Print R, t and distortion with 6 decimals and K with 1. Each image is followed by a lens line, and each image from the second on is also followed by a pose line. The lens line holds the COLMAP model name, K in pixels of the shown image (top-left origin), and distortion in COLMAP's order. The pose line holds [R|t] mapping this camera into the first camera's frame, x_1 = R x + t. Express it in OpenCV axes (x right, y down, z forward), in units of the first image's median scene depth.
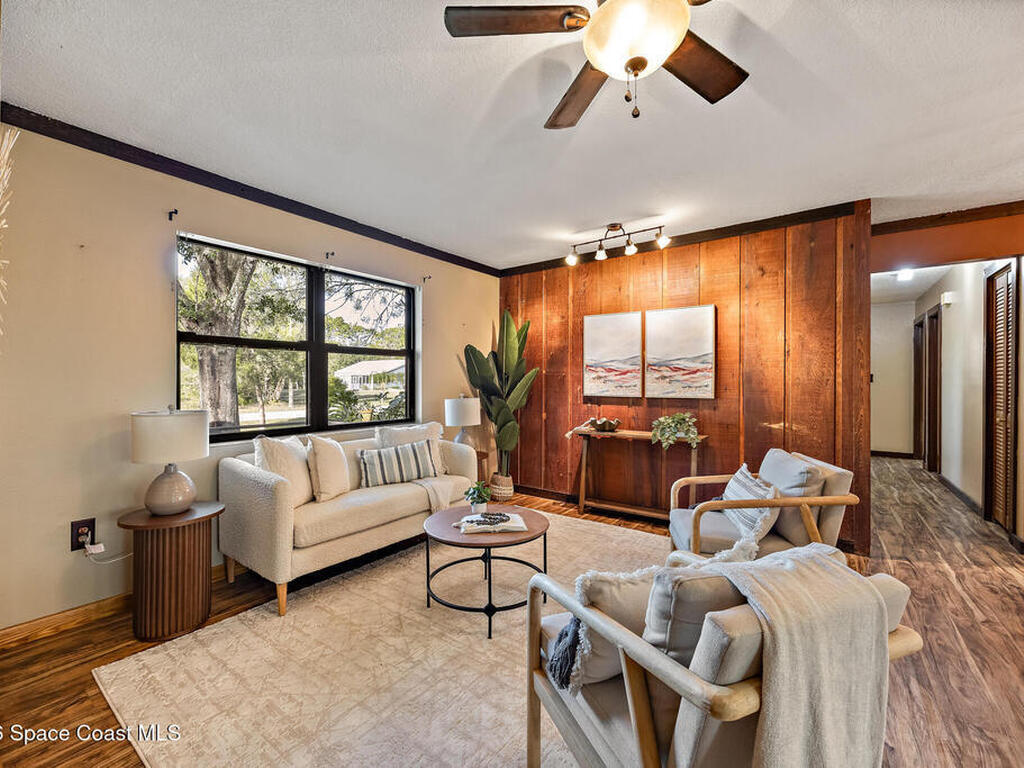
lens RADIAL K [[441.3, 0, 510.9], [0, 441.3, 380.4], [0, 0, 1]] dist [0.004619, -0.000351]
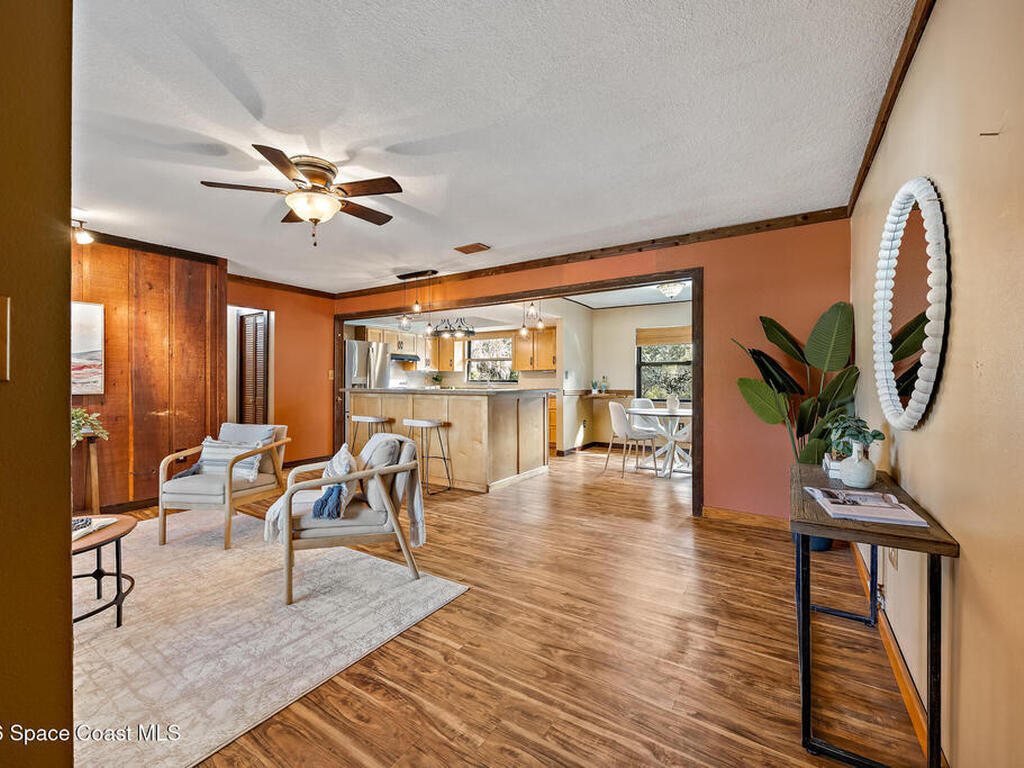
lens RADIAL K [[441.3, 0, 511.9], [0, 441.3, 382.5], [0, 0, 1]] dist [0.004619, -0.000351]
pose [[-0.048611, -0.006549, 0.998796, -0.684286], [-0.003526, 0.999973, 0.006385, 0.004075], [-0.998812, -0.003211, -0.048632, 0.077764]]
